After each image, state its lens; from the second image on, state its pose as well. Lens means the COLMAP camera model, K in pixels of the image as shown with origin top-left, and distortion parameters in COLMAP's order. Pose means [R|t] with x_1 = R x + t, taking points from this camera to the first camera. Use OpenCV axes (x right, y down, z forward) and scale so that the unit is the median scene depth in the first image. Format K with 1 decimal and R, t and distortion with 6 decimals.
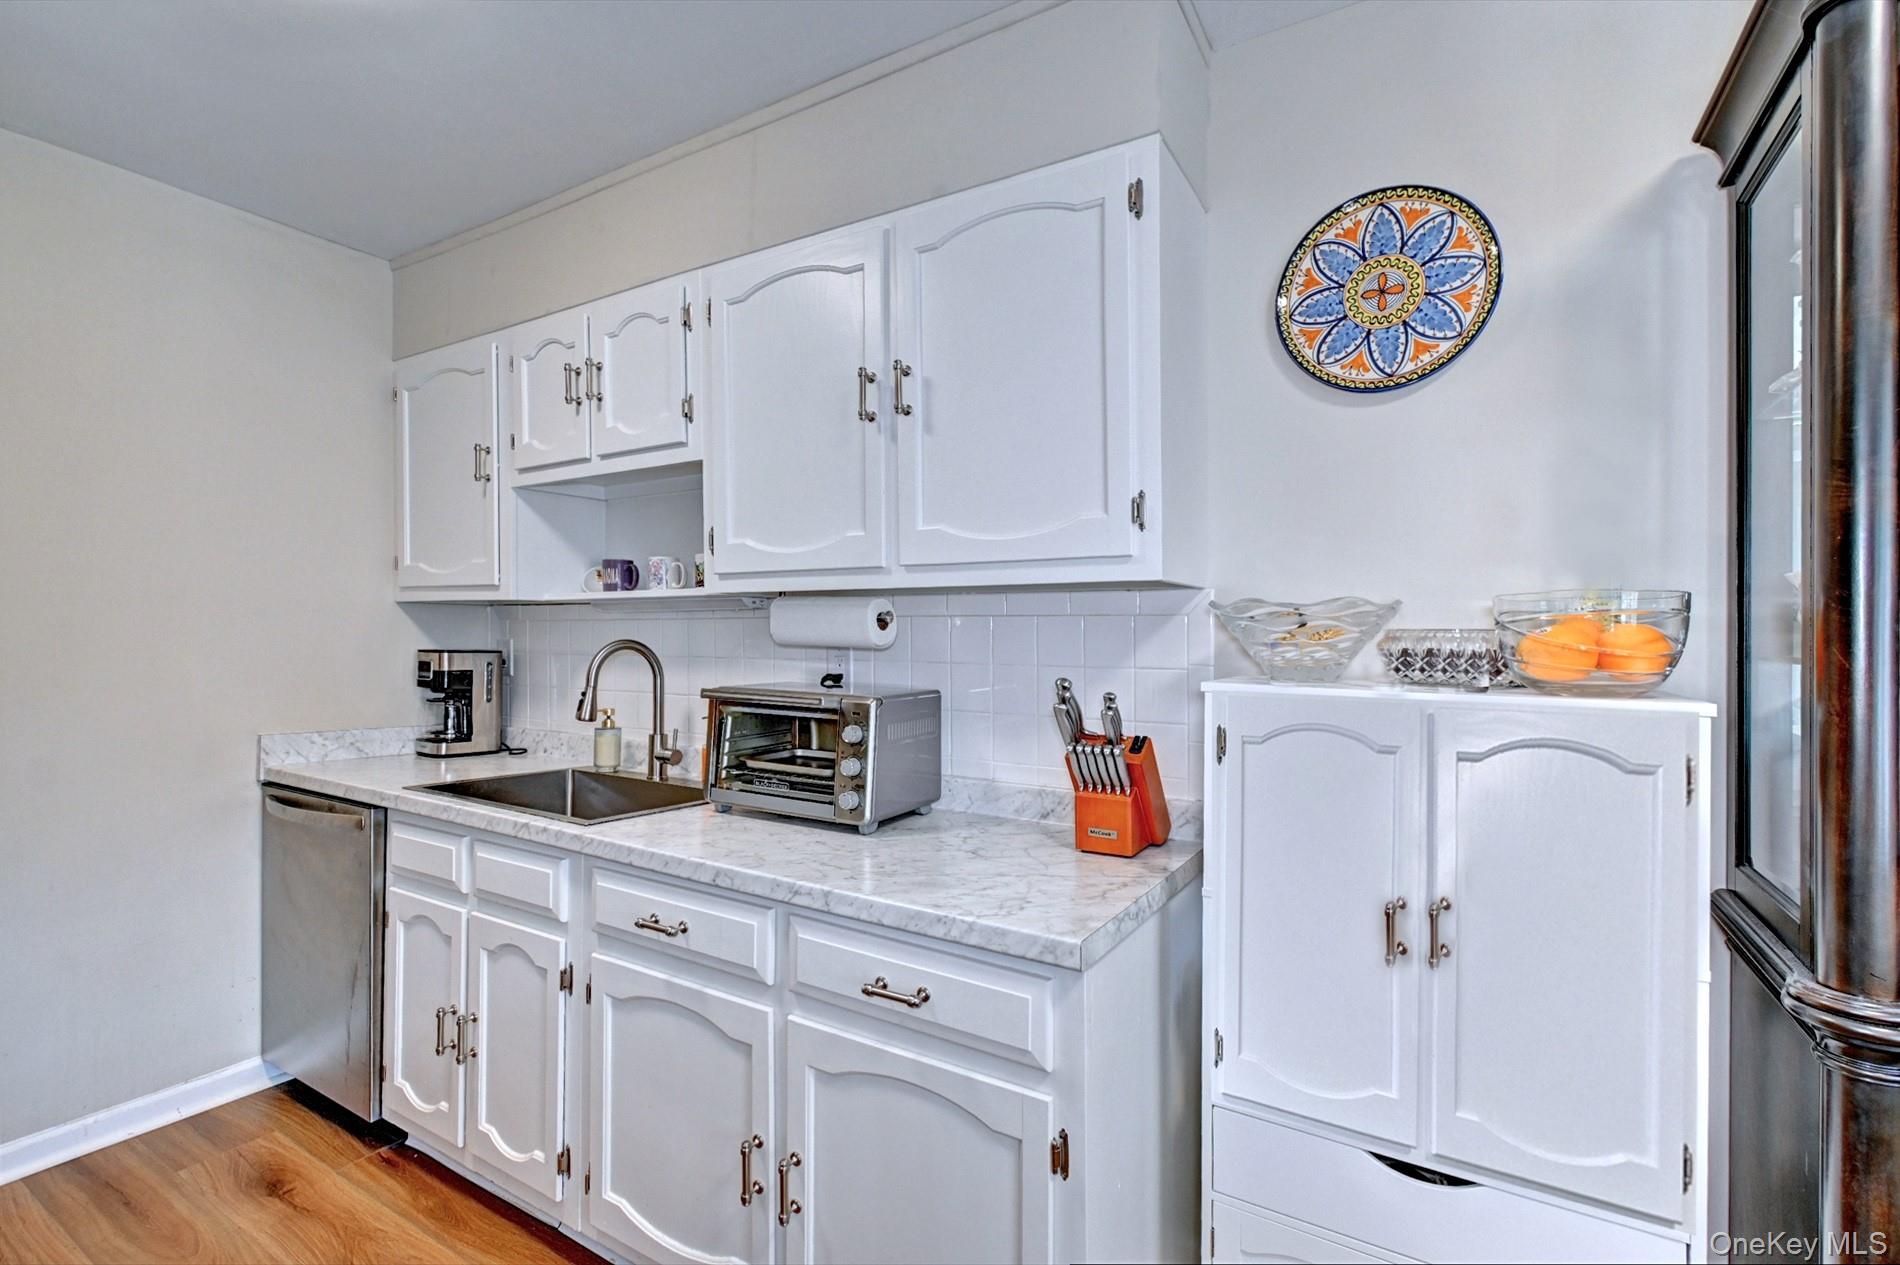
lens RADIAL K [[843.9, 0, 962.7], [0, 843.9, 616.6], [0, 0, 1]] dist [0.005833, -0.003462]
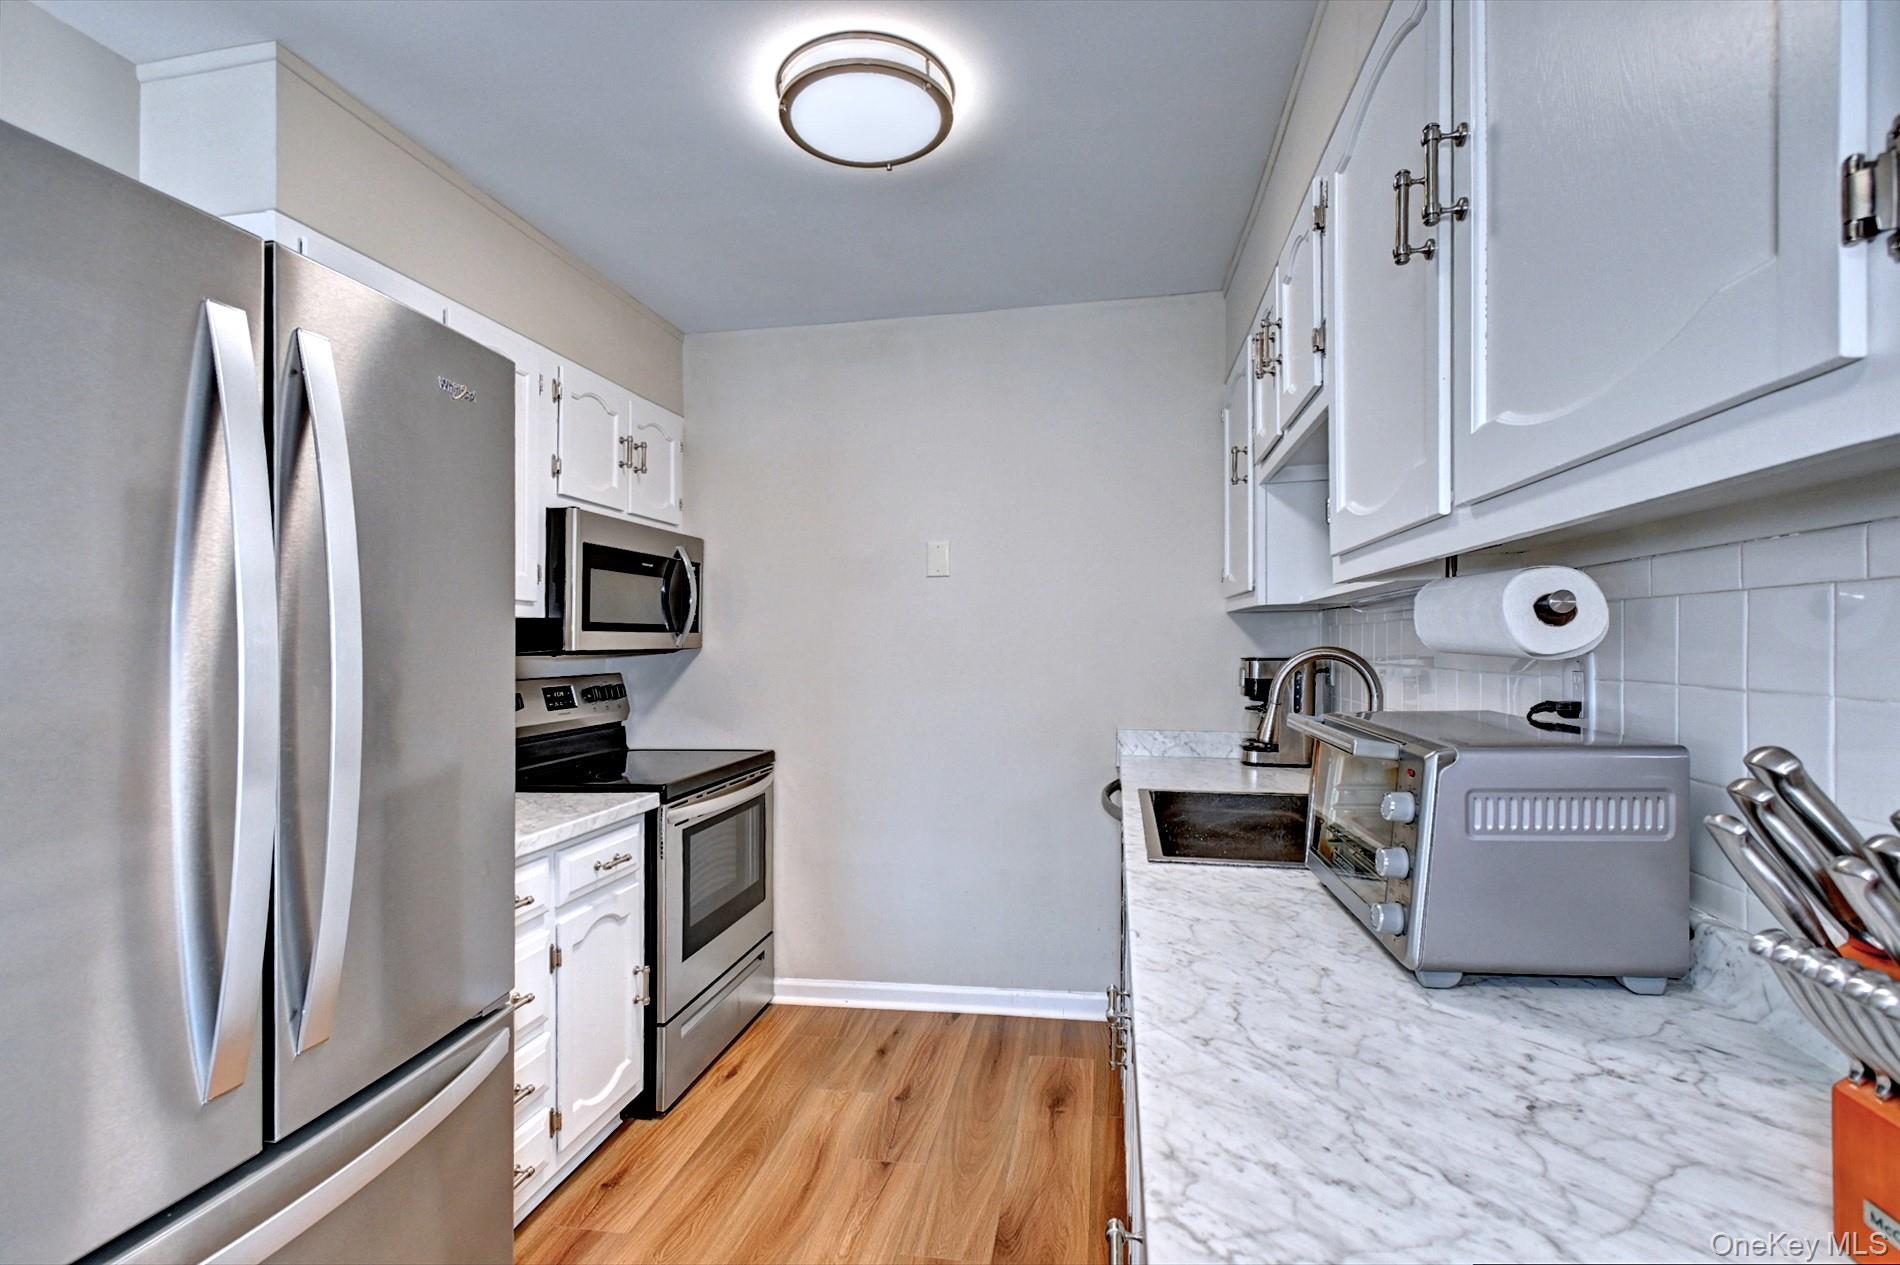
lens RADIAL K [[843.9, 0, 963.8], [0, 843.9, 640.0], [0, 0, 1]] dist [0.005833, -0.003462]
pose [[0.372675, -0.018783, -0.927772, 0.274285], [0.040782, 0.999161, -0.003847, 0.011389], [0.927065, -0.036402, 0.373128, 0.454800]]
